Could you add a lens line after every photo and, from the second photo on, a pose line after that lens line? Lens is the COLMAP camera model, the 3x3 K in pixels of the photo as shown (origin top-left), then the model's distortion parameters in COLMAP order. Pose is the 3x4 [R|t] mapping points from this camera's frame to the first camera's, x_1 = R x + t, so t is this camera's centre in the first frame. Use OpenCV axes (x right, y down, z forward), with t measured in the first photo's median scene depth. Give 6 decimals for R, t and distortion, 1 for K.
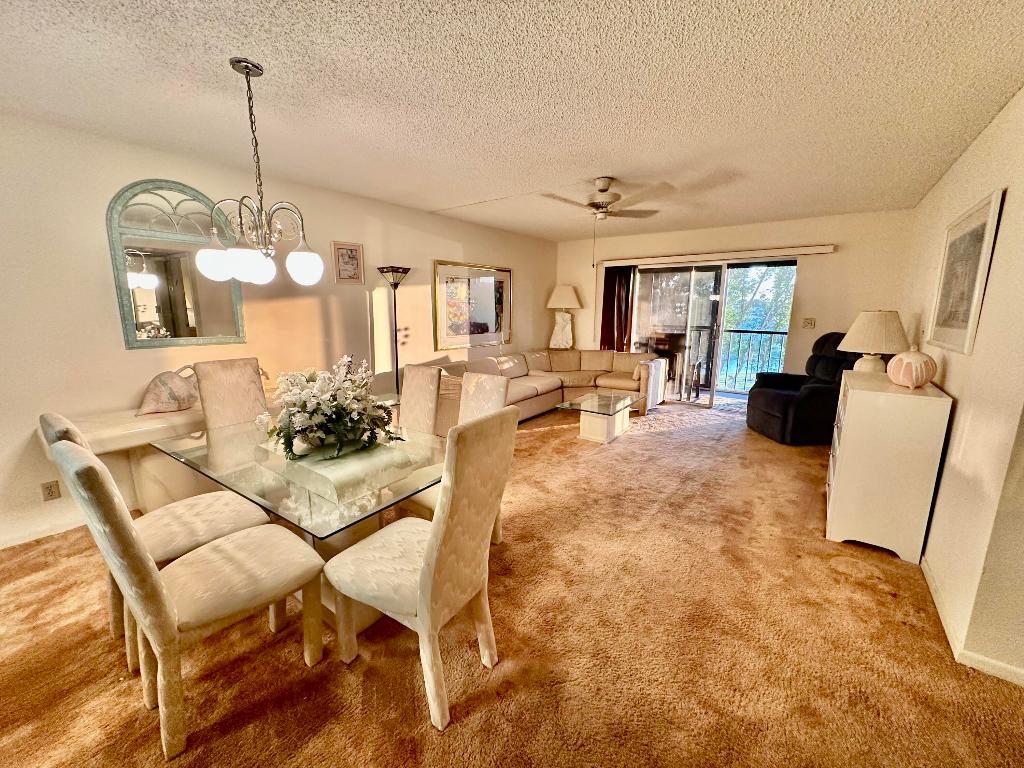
lens RADIAL K [[405.0, 0, 511.4], [0, 405.0, 380.8], [0, 0, 1]] dist [0.000395, 0.000034]
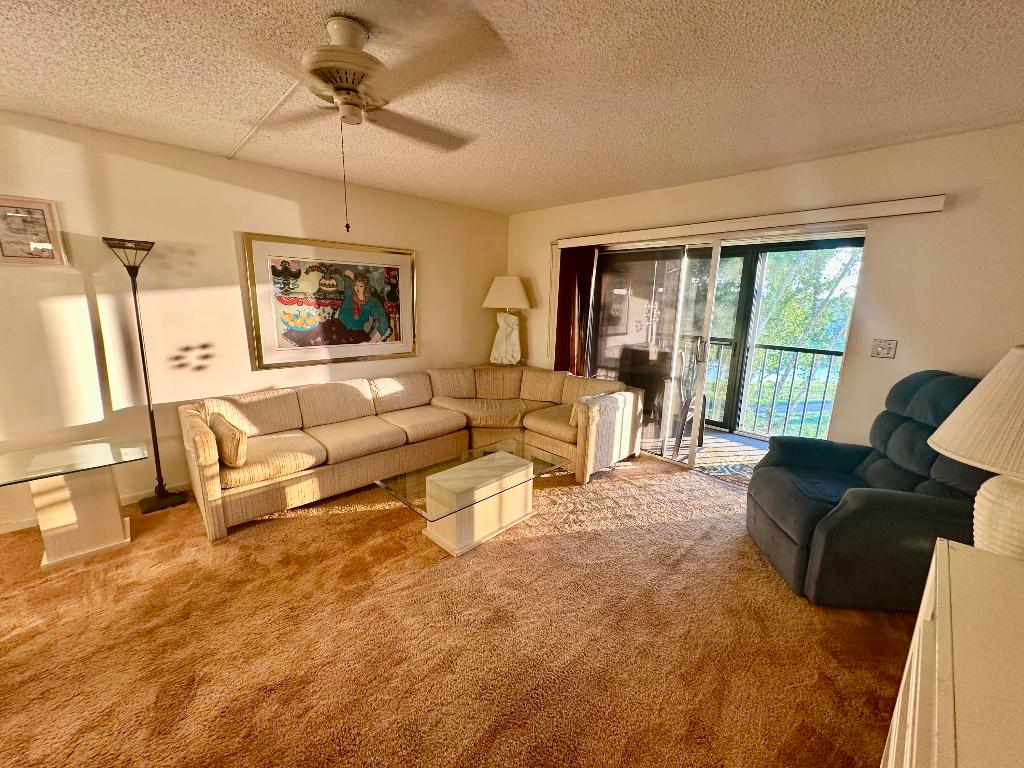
lens RADIAL K [[405.0, 0, 510.3], [0, 405.0, 381.4], [0, 0, 1]] dist [0.000395, 0.000034]
pose [[0.987492, 0.049152, -0.149813, 0.283722], [-0.046277, 0.998673, 0.022619, -0.076834], [0.150726, -0.015403, 0.988456, 0.341864]]
